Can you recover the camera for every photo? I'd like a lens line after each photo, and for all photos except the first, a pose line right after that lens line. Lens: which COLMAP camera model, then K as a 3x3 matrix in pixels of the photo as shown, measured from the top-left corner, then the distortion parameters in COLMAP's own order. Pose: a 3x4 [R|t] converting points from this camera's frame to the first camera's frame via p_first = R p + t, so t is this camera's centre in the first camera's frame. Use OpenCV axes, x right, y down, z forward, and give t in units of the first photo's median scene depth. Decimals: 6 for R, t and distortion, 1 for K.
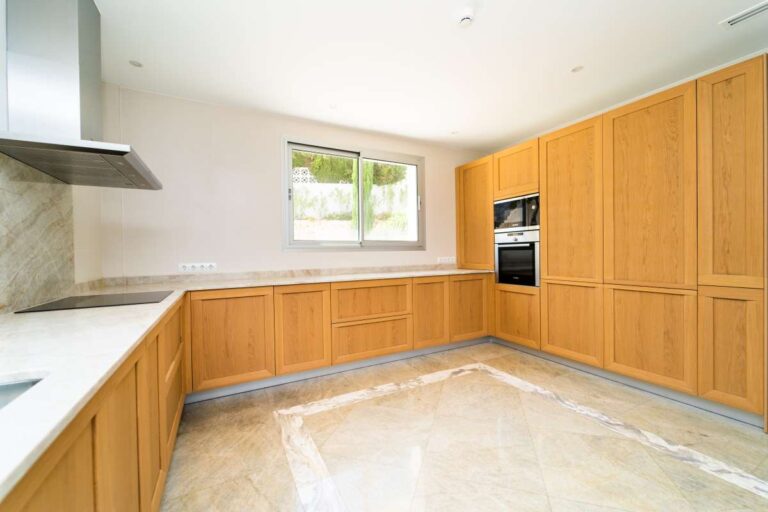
lens RADIAL K [[309.2, 0, 383.5], [0, 309.2, 255.6], [0, 0, 1]] dist [0.006185, -0.003400]
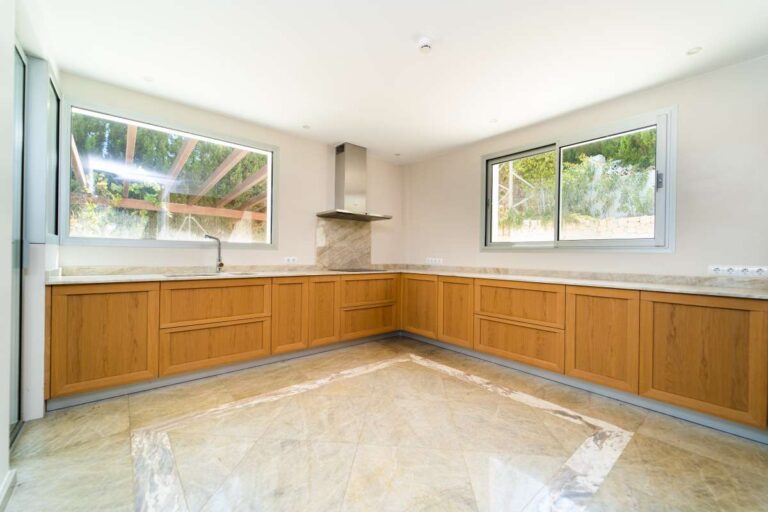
lens RADIAL K [[309.2, 0, 383.5], [0, 309.2, 255.6], [0, 0, 1]] dist [0.006185, -0.003400]
pose [[0.218796, 0.021021, -0.975544, 0.922818], [-0.027735, 0.999498, 0.015317, -0.006918], [0.975376, 0.023706, 0.219269, 0.421034]]
